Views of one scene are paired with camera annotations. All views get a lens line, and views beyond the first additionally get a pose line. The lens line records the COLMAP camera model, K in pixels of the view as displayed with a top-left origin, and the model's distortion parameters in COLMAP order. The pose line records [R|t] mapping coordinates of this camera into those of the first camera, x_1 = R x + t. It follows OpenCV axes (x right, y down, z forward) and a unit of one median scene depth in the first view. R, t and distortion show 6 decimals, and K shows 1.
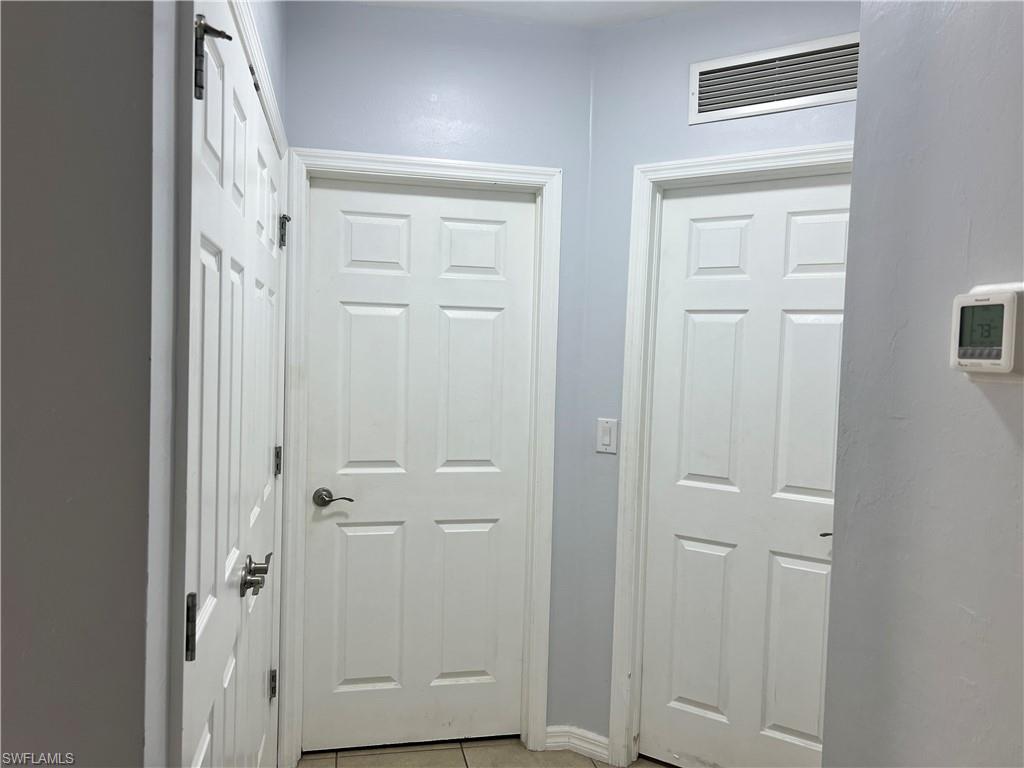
lens RADIAL K [[777.5, 0, 510.7], [0, 777.5, 382.1], [0, 0, 1]] dist [0.035220, -0.002306]
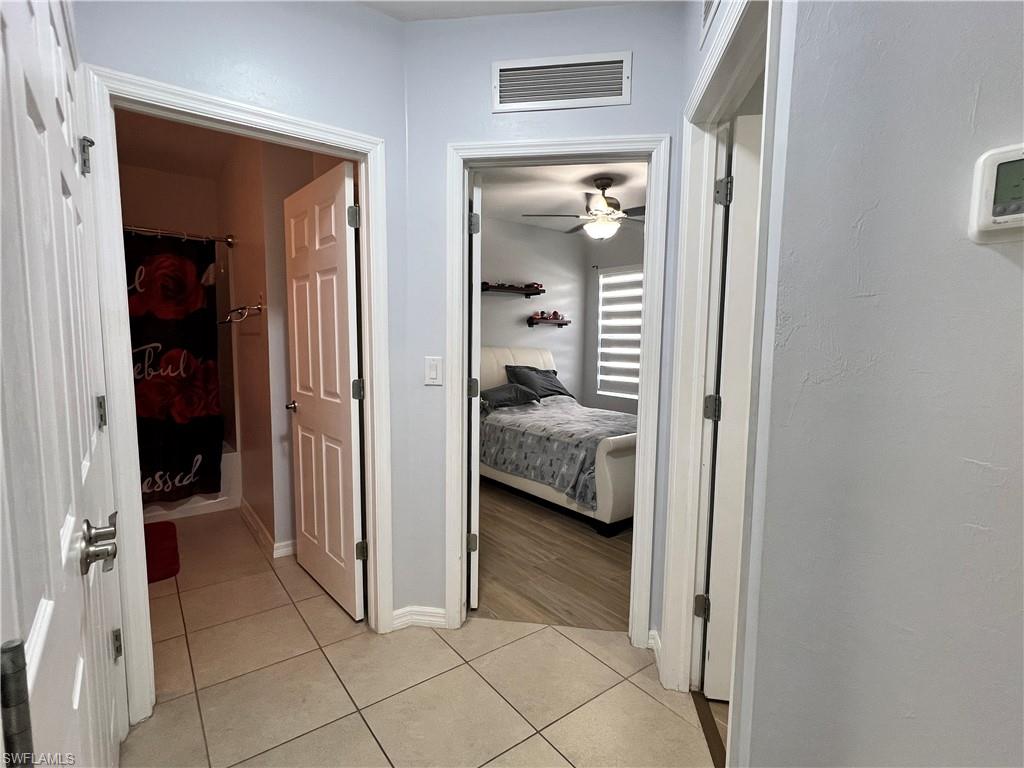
lens RADIAL K [[508.7, 0, 514.2], [0, 508.7, 385.7], [0, 0, 1]] dist [0.002439, 0.000388]
pose [[0.907491, -0.061606, 0.415529, -0.103784], [0.035347, 0.996878, 0.070600, 0.044929], [-0.418581, -0.049382, 0.906836, 0.249648]]
